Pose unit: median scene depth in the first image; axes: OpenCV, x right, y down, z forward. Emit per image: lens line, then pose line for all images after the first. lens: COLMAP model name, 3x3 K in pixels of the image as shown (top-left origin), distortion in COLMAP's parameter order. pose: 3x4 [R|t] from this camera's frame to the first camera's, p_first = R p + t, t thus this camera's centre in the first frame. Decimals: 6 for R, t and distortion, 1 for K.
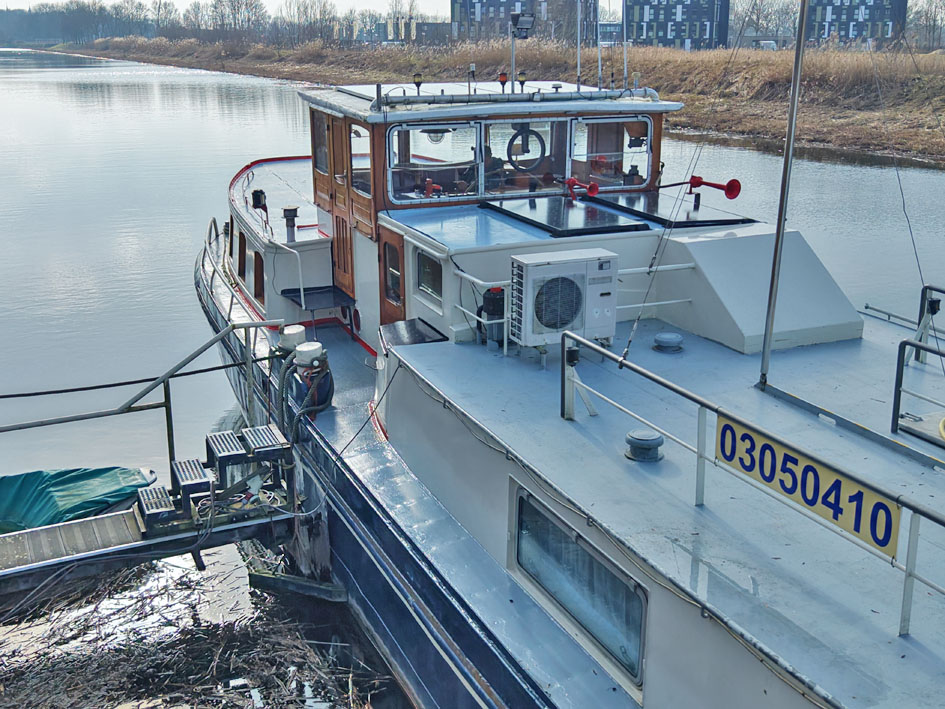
lens RADIAL K [[1114.1, 0, 472.5], [0, 1114.1, 354.5], [0, 0, 1]] dist [0.210279, -0.744550]
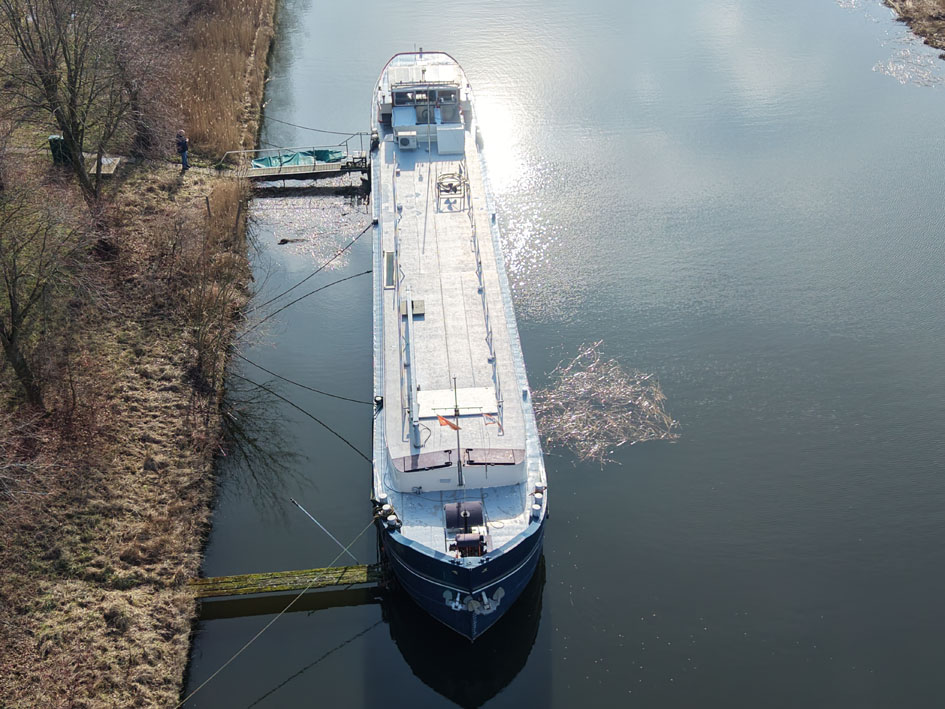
lens RADIAL K [[1114.1, 0, 472.5], [0, 1114.1, 354.5], [0, 0, 1]] dist [0.210279, -0.744550]
pose [[0.947029, 0.196493, -0.254020, 1.939950], [-0.091720, 0.923518, 0.372426, -1.131180], [0.307771, -0.329400, 0.892621, -4.121113]]
